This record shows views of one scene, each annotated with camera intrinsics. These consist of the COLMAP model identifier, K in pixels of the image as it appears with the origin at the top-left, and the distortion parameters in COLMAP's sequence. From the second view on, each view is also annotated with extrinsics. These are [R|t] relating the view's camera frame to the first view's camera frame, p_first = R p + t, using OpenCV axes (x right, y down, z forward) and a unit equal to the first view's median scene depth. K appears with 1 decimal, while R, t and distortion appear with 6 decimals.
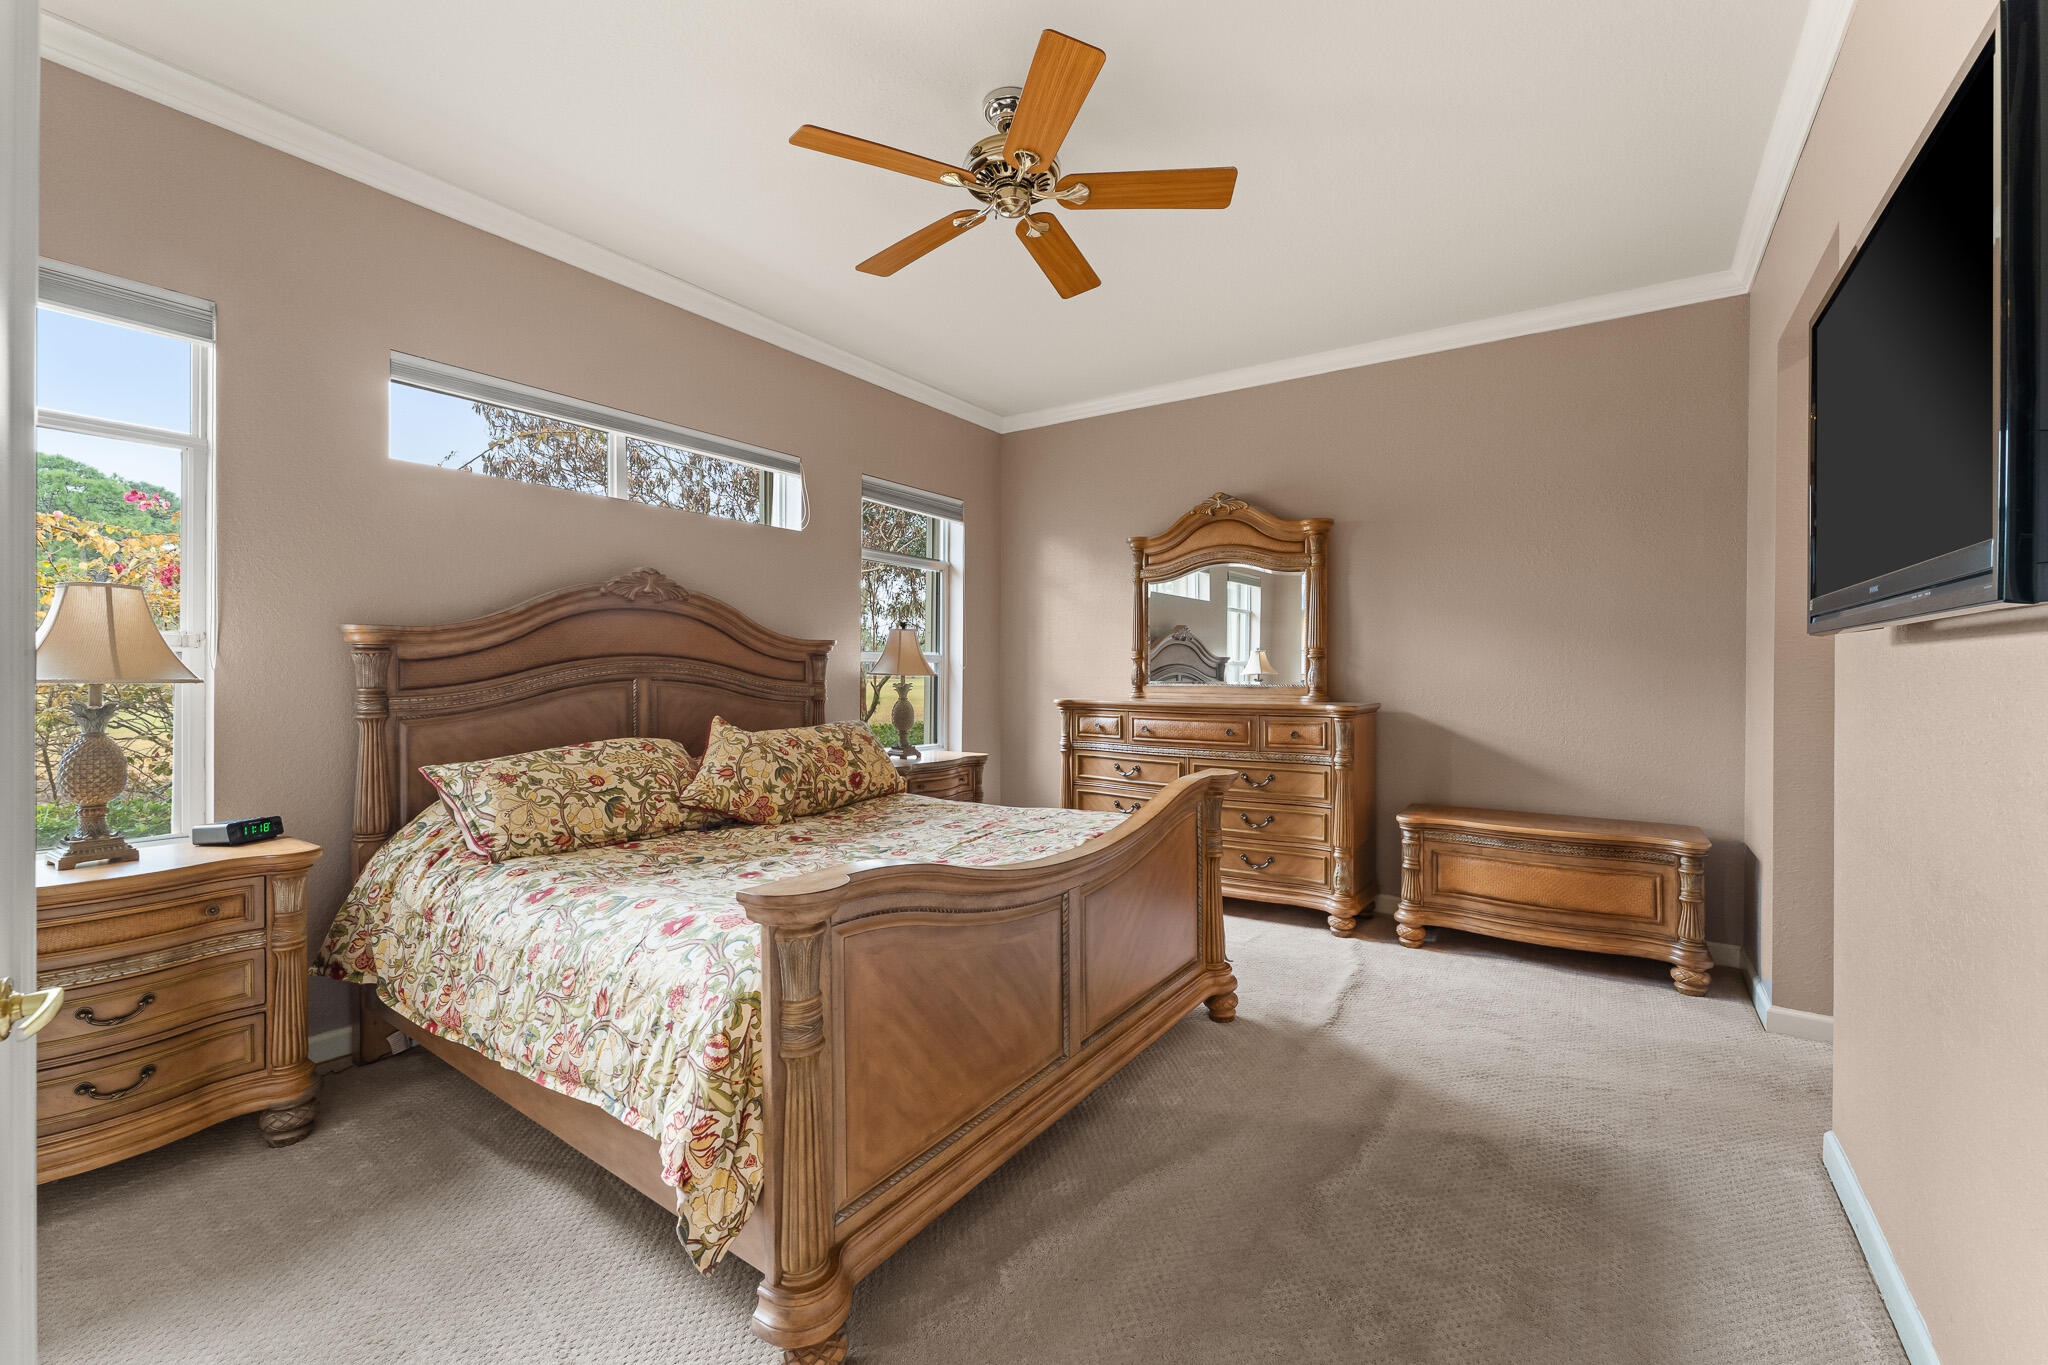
lens RADIAL K [[850.7, 0, 1024.2], [0, 850.7, 660.4], [0, 0, 1]] dist [-0.000776, 0.000011]
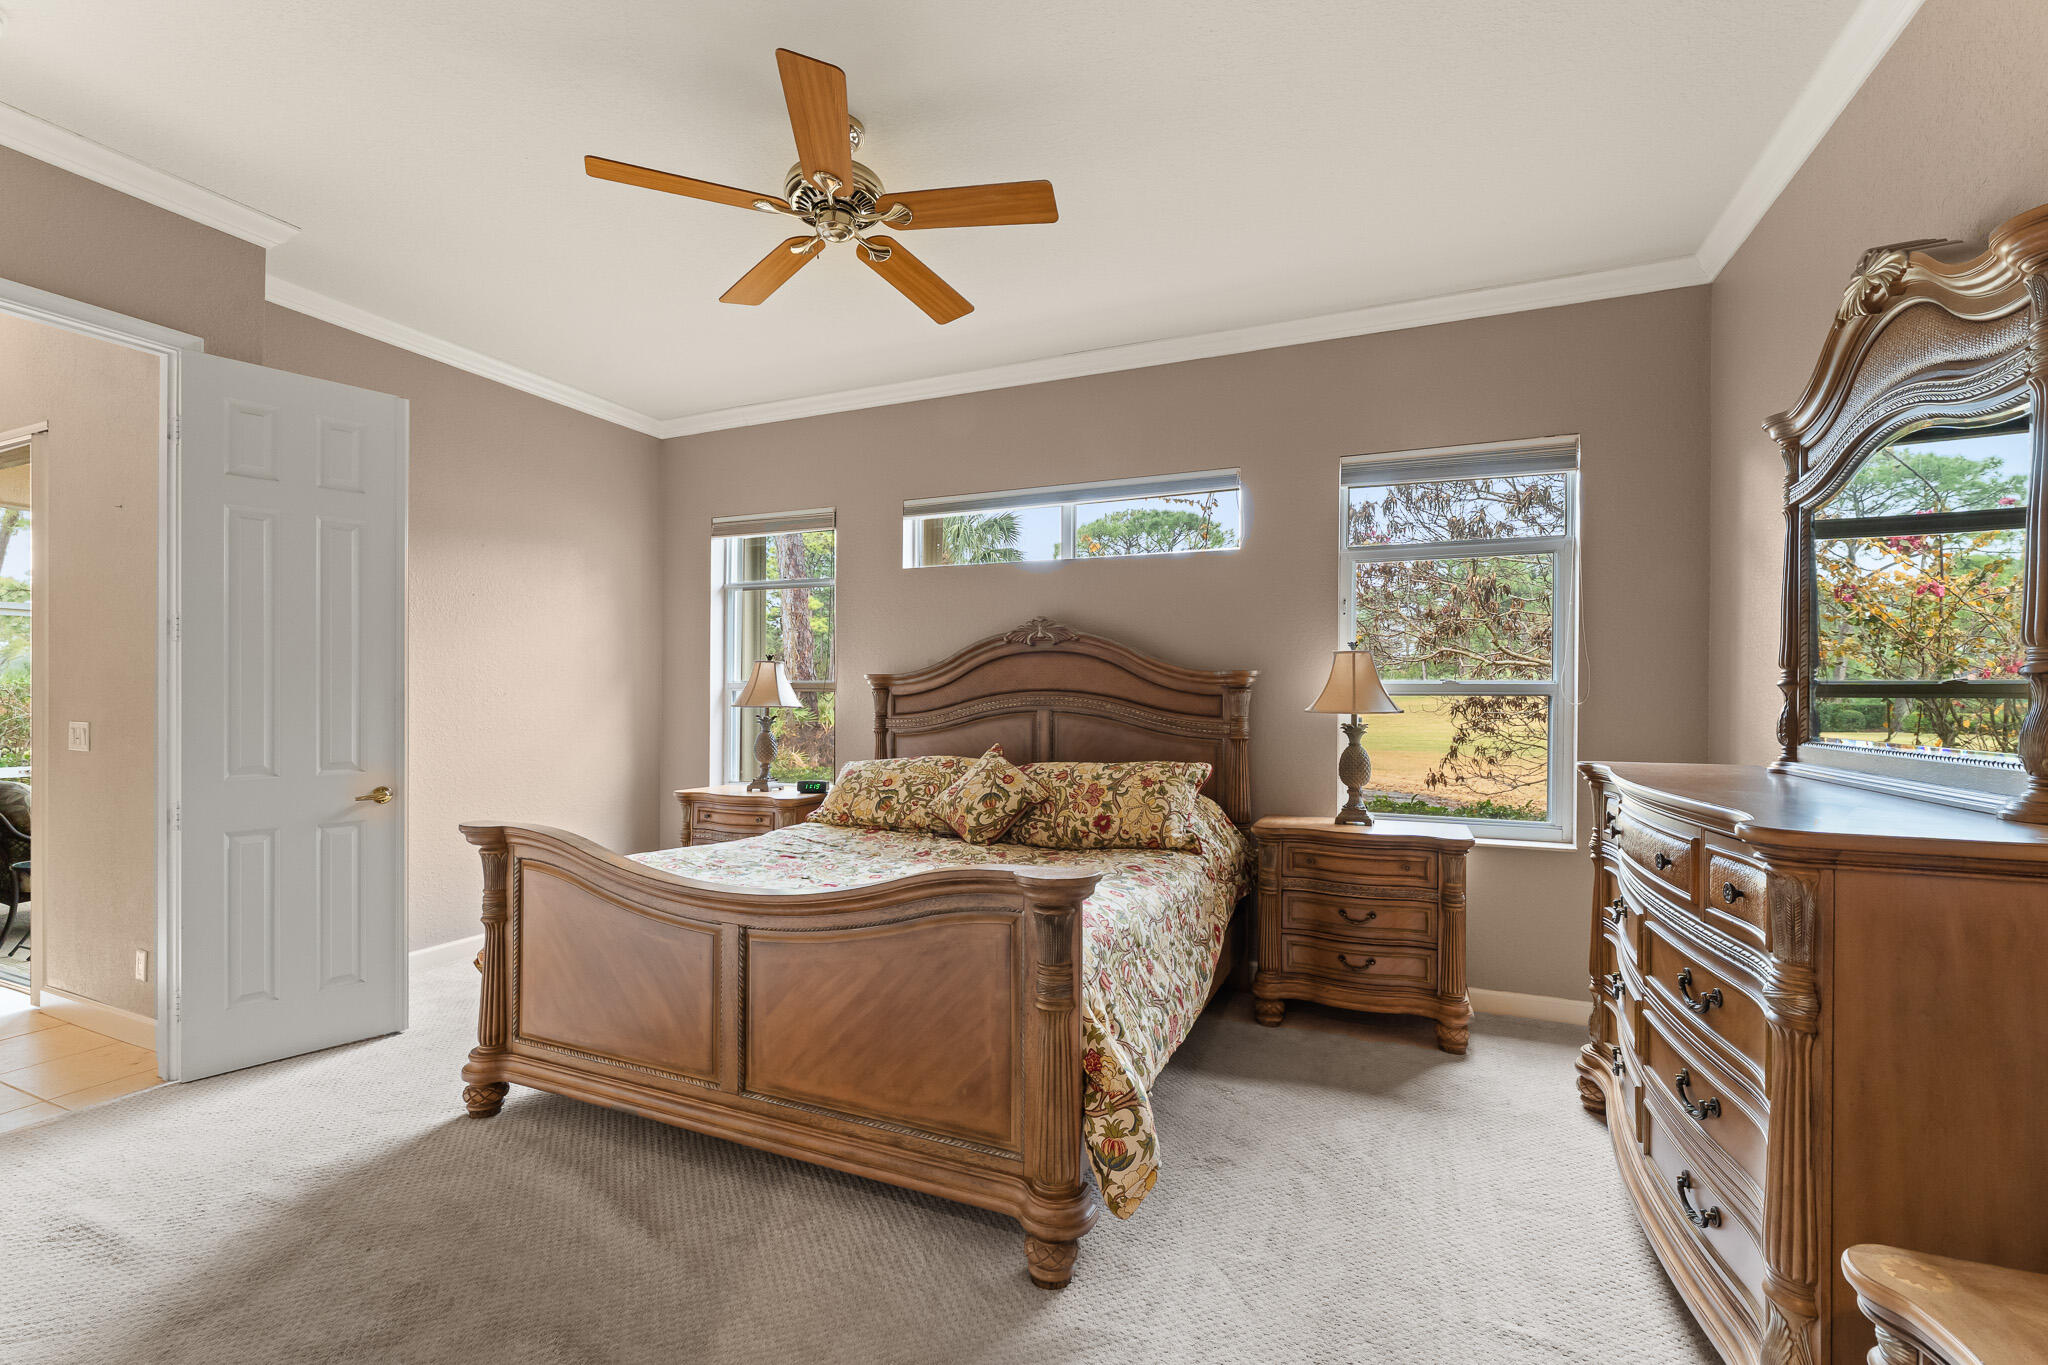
lens RADIAL K [[866.7, 0, 1024.0], [0, 866.7, 682.5], [0, 0, 1]] dist [-0.000180, 0.000130]
pose [[0.187782, -0.020082, -0.982005, 0.734472], [0.004082, 0.999798, -0.019665, 0.006318], [0.982202, -0.000316, 0.187826, 0.760192]]
